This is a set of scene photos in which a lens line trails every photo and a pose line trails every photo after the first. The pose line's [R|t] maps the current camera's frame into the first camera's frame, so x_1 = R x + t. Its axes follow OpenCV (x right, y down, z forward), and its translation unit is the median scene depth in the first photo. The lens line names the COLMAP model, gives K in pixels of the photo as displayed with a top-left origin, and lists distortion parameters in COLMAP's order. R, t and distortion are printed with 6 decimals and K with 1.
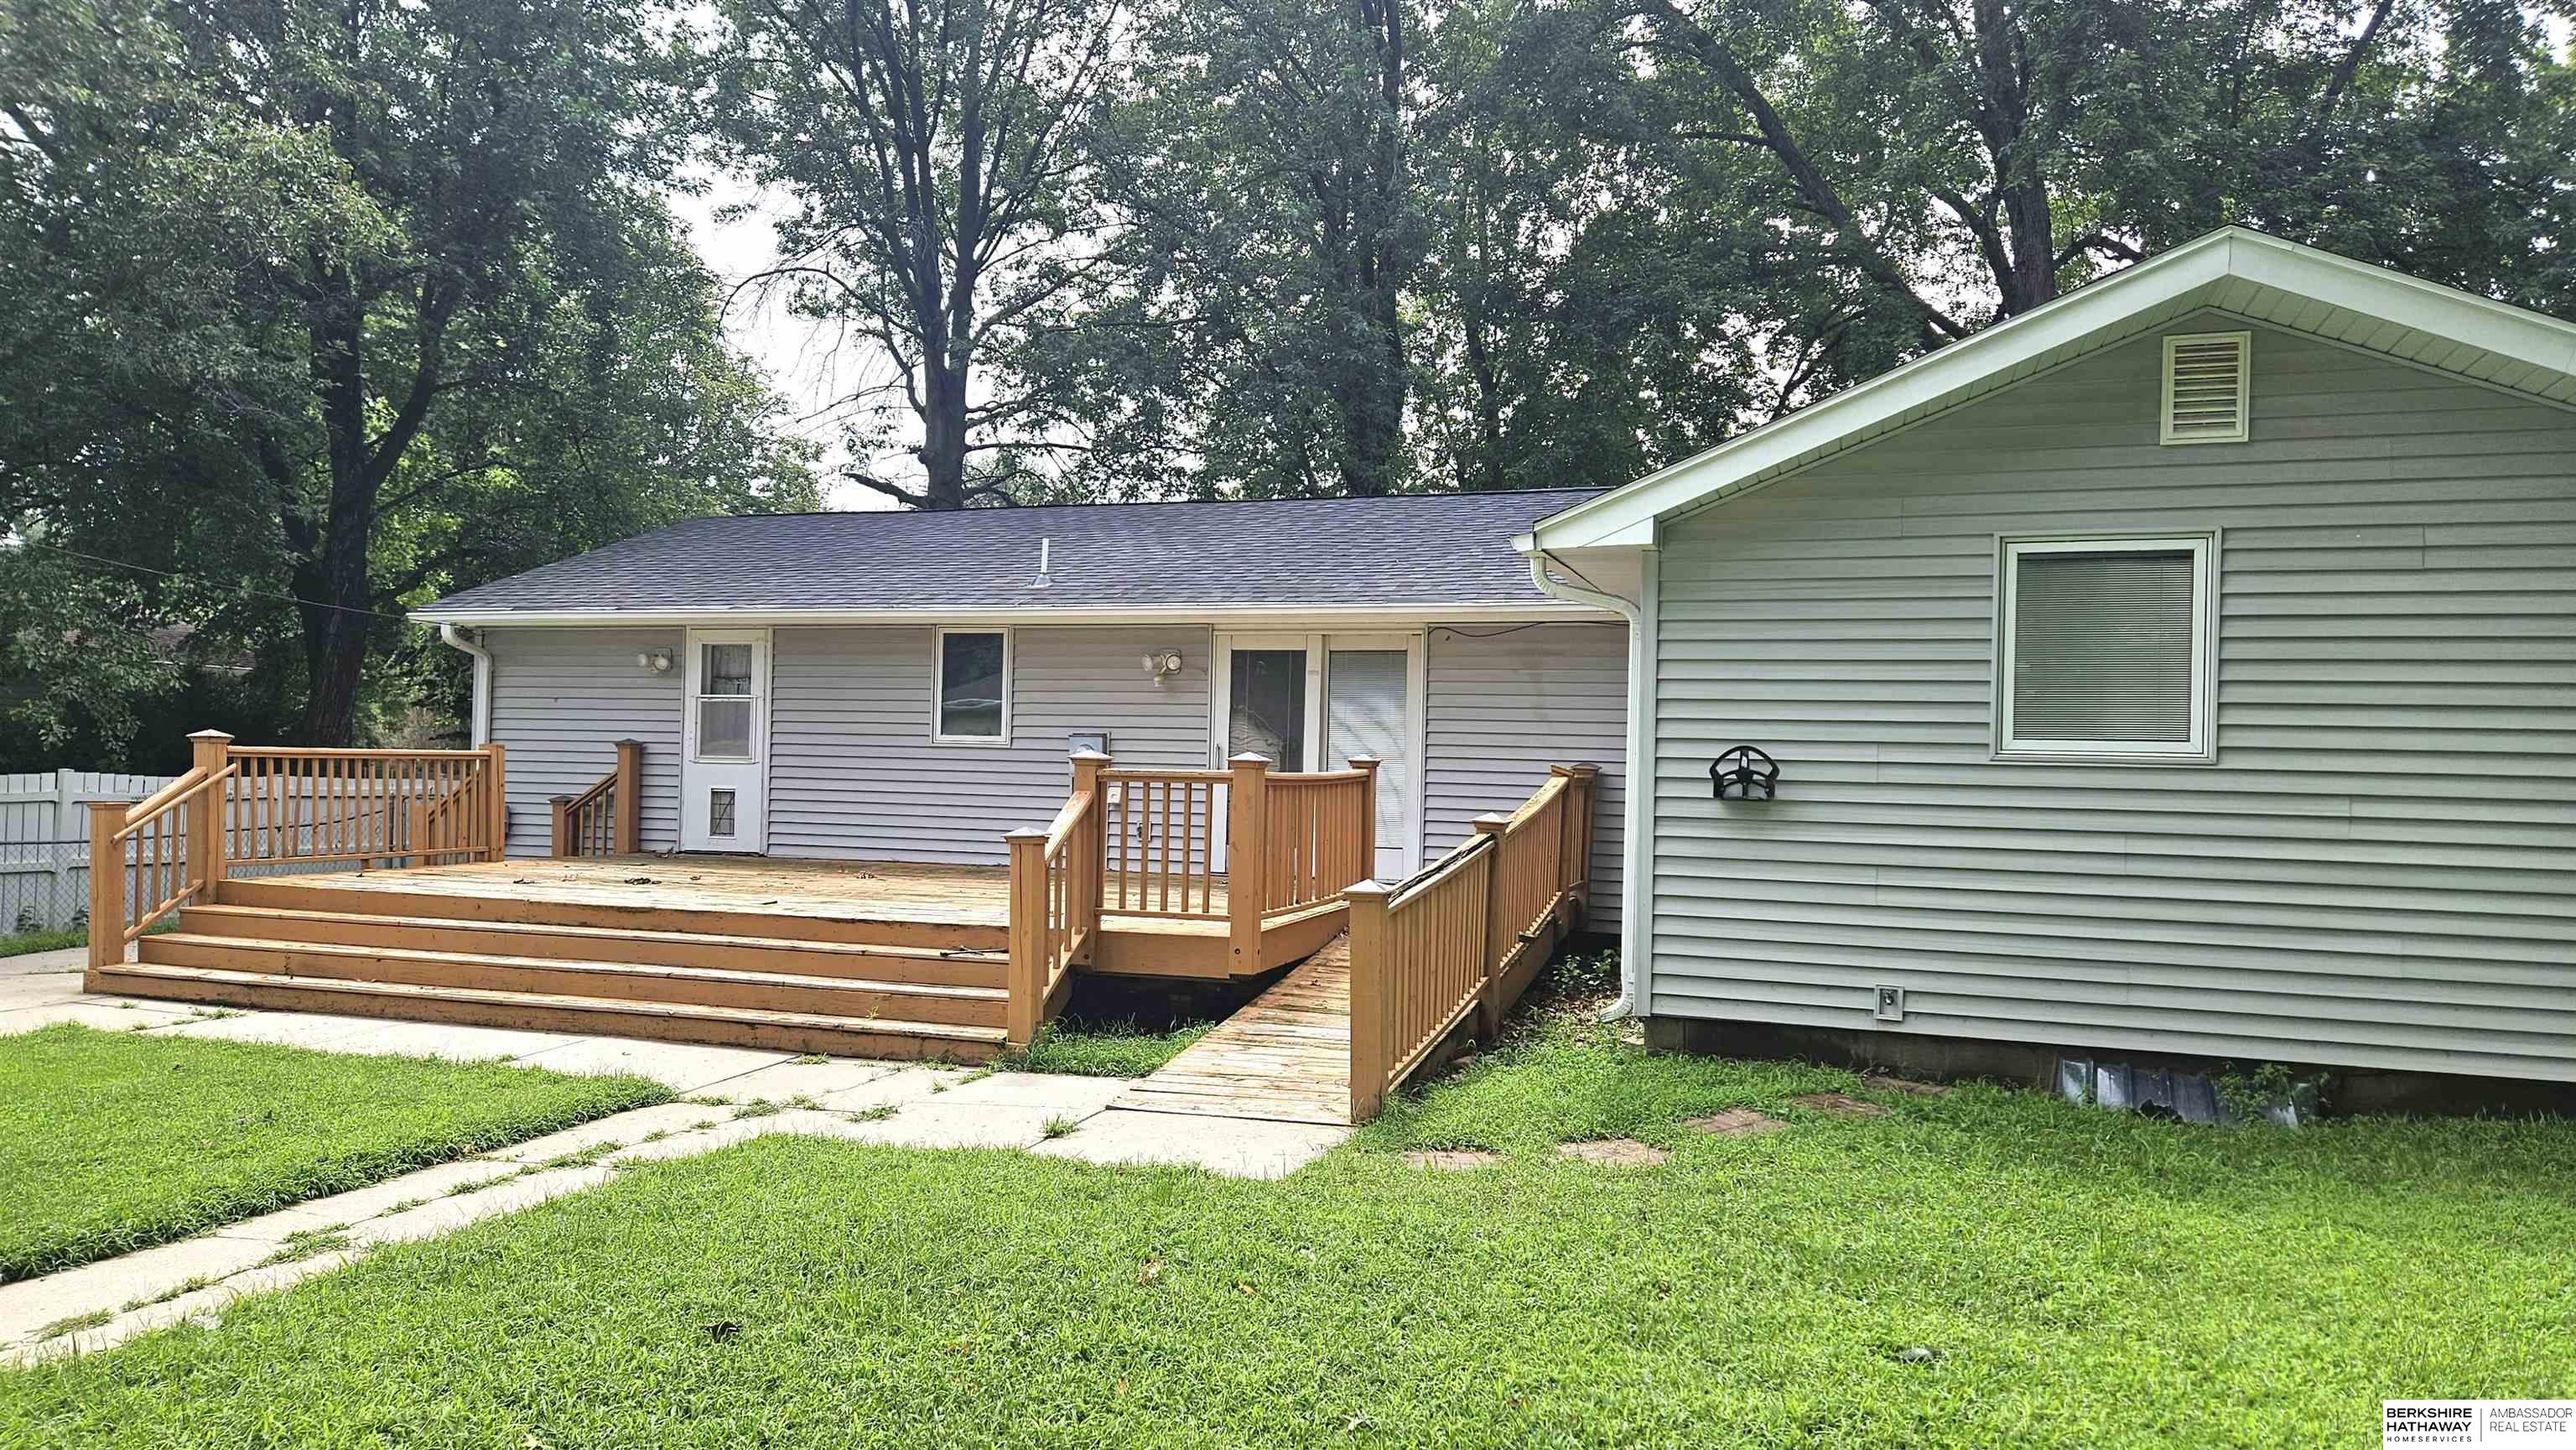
lens RADIAL K [[1697.5, 0, 1275.2], [0, 1697.5, 770.5], [0, 0, 1]] dist [0.051960, -0.001307]
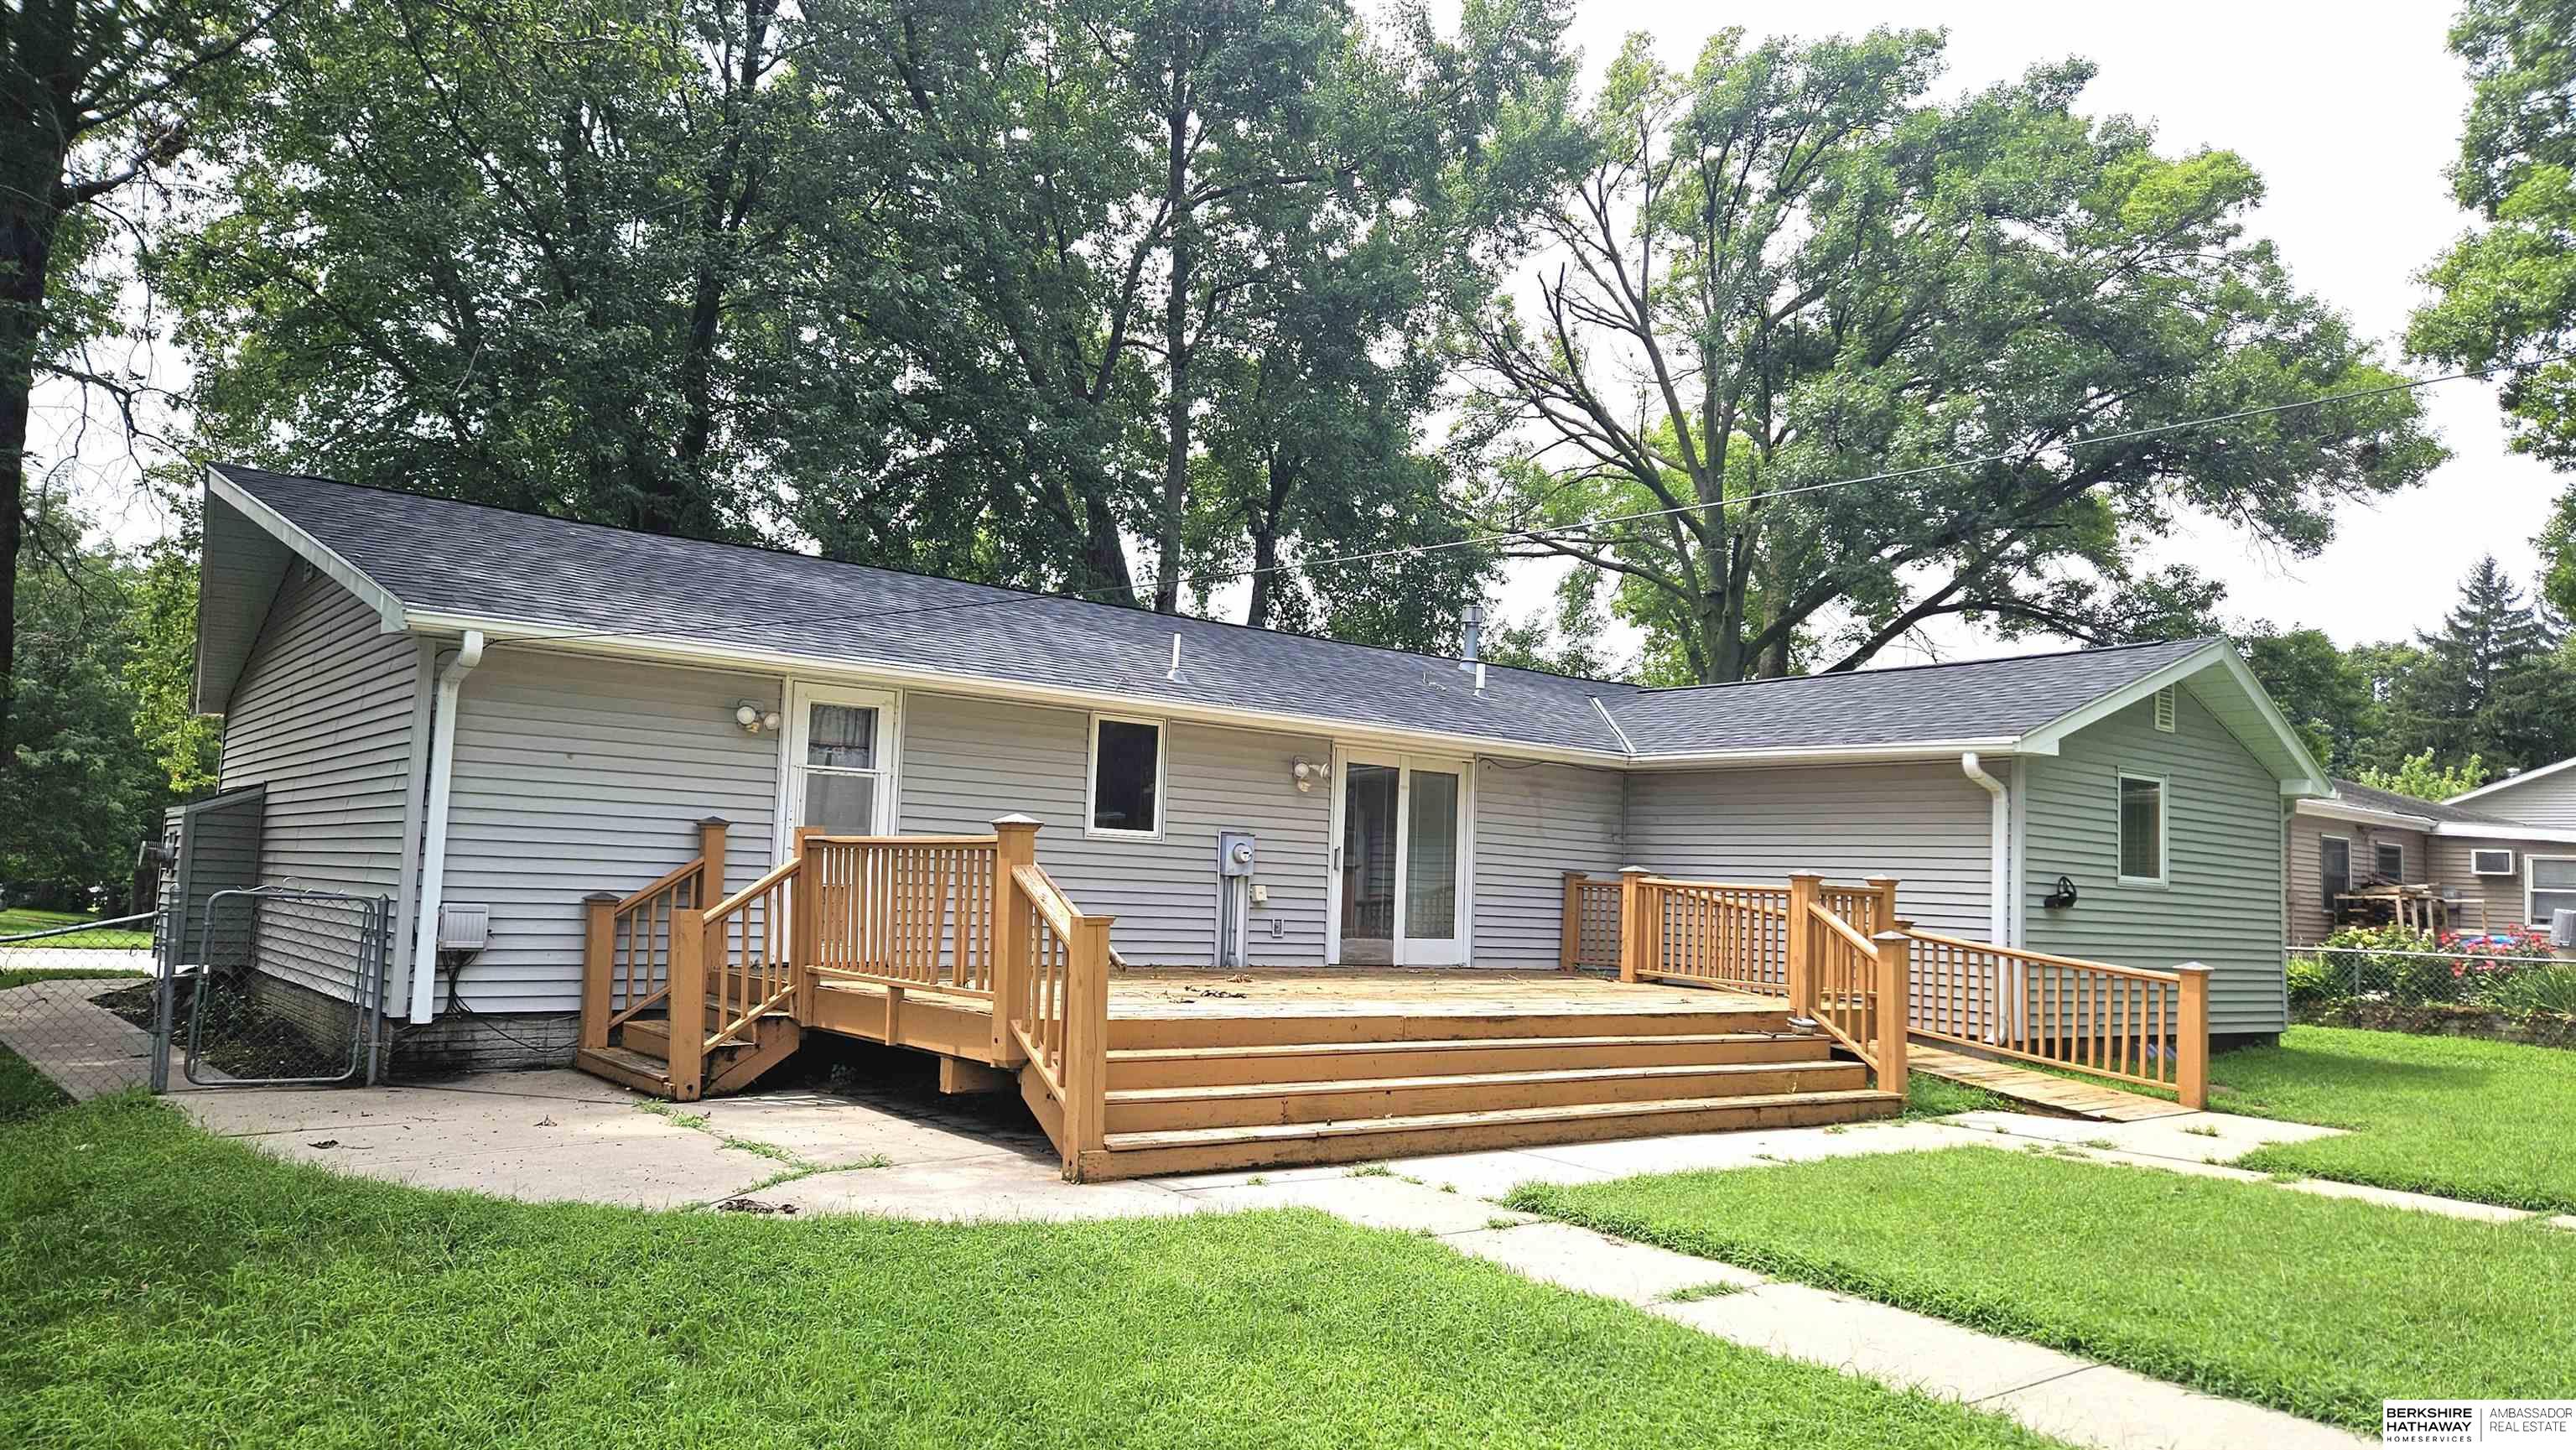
lens RADIAL K [[1697.5, 0, 1275.2], [0, 1697.5, 770.5], [0, 0, 1]] dist [0.051960, -0.001307]
pose [[0.557741, 0.058339, 0.827962, -0.986675], [-0.024637, 0.998251, -0.053741, -0.005128], [-0.829649, 0.009575, 0.558203, 0.428710]]
